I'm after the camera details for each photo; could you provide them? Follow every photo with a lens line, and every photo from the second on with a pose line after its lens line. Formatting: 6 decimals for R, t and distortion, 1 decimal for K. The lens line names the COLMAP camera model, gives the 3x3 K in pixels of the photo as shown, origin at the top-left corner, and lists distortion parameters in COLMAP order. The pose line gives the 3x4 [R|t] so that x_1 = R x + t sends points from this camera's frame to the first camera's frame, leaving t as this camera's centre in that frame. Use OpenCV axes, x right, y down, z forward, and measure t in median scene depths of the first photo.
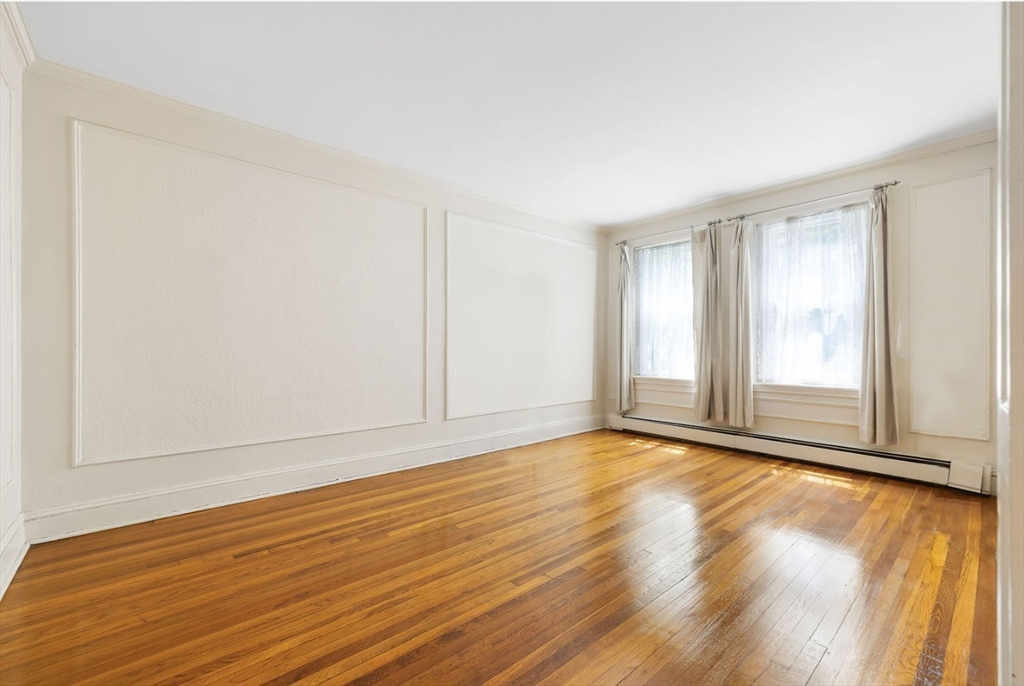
lens RADIAL K [[434.5, 0, 511.7], [0, 434.5, 347.2], [0, 0, 1]] dist [-0.000121, 0.000098]
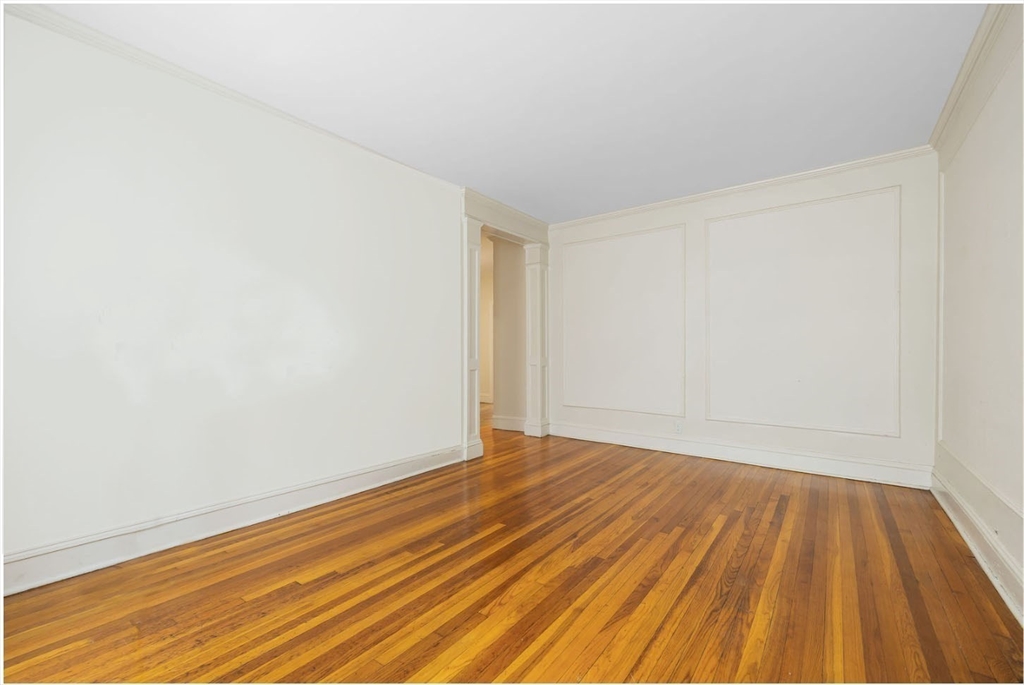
lens RADIAL K [[434.5, 0, 511.7], [0, 434.5, 346.7], [0, 0, 1]] dist [-0.000121, 0.000098]
pose [[-0.978132, -0.003253, -0.207959, 0.480562], [-0.002054, 0.999980, -0.005978, -0.002330], [0.207975, -0.005420, -0.978119, 1.936256]]
